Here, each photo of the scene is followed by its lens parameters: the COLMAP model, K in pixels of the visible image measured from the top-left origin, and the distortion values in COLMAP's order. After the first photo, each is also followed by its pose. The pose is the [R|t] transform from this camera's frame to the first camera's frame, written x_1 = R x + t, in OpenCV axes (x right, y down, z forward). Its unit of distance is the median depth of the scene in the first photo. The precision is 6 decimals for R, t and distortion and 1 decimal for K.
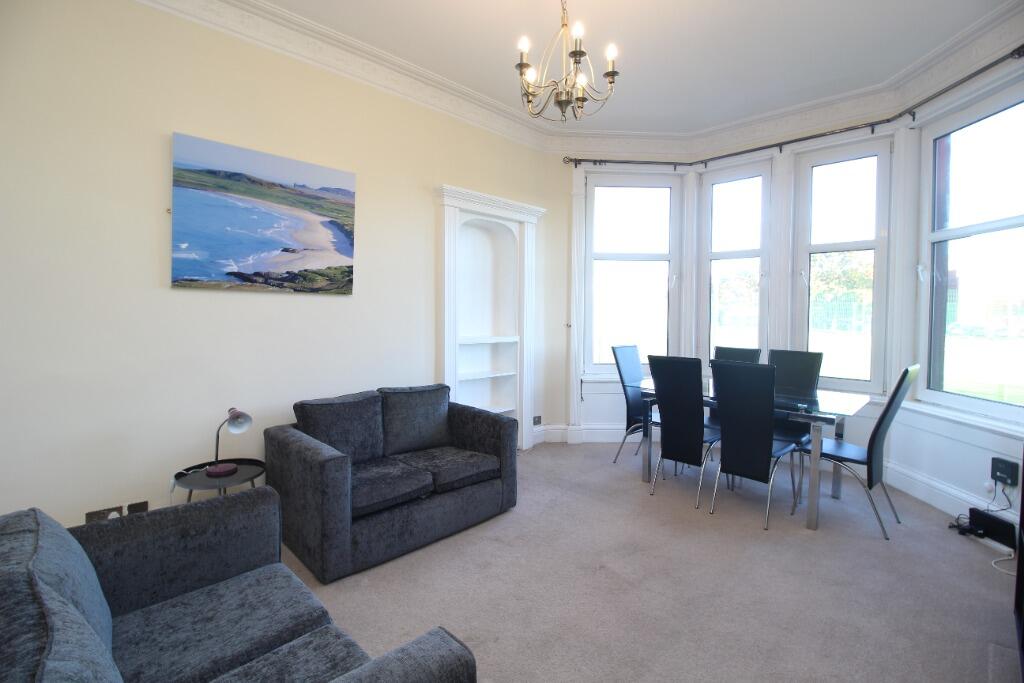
lens RADIAL K [[469.8, 0, 516.7], [0, 469.8, 328.5], [0, 0, 1]] dist [0.000399, -0.015117]
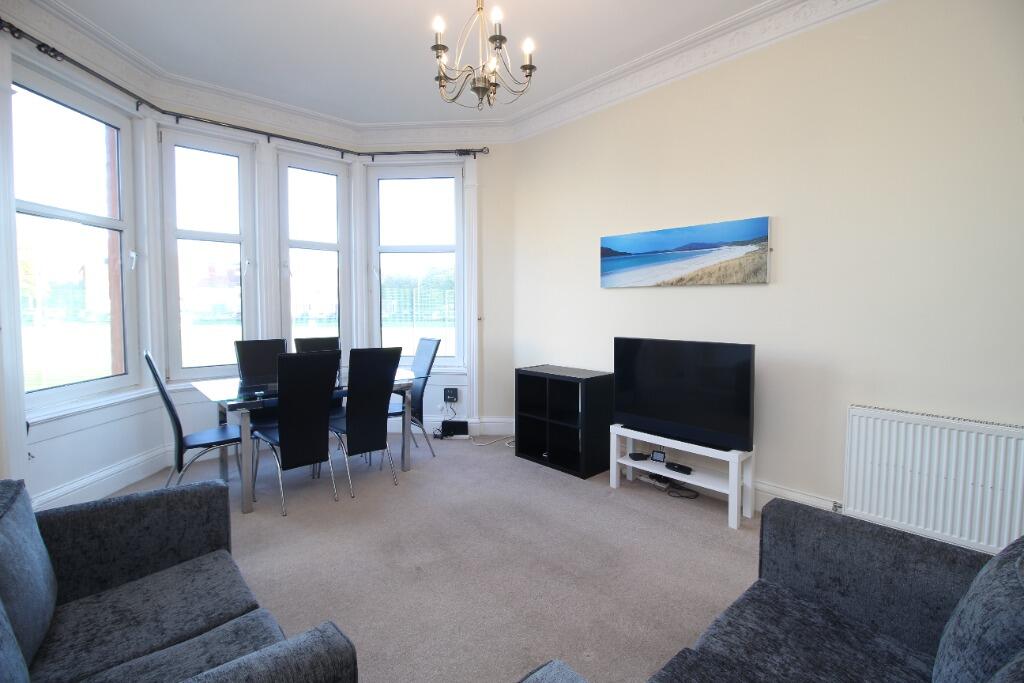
lens RADIAL K [[469.8, 0, 516.7], [0, 469.8, 328.5], [0, 0, 1]] dist [0.000399, -0.015117]
pose [[0.048793, -0.058975, 0.997066, -0.549777], [0.031814, 0.997841, 0.057464, -0.024755], [-0.998302, 0.028917, 0.050564, 0.545504]]
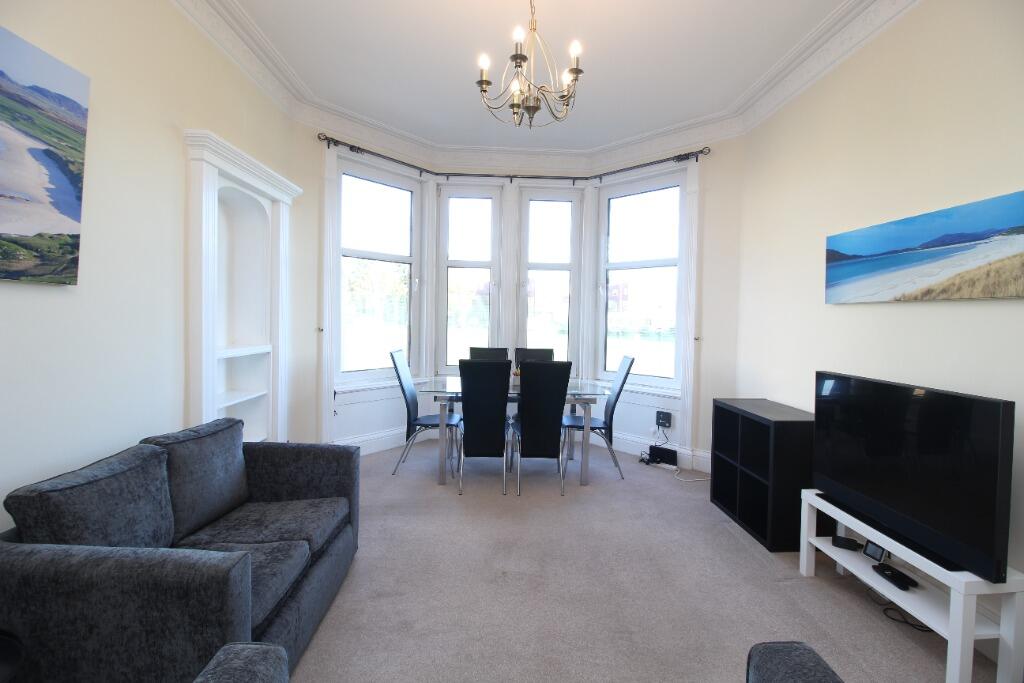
lens RADIAL K [[469.8, 0, 516.7], [0, 469.8, 328.5], [0, 0, 1]] dist [0.000399, -0.015117]
pose [[0.680673, -0.013172, 0.732469, -0.394486], [0.008892, 0.999913, 0.009718, -0.019839], [-0.732534, -0.000102, 0.680731, 0.218362]]
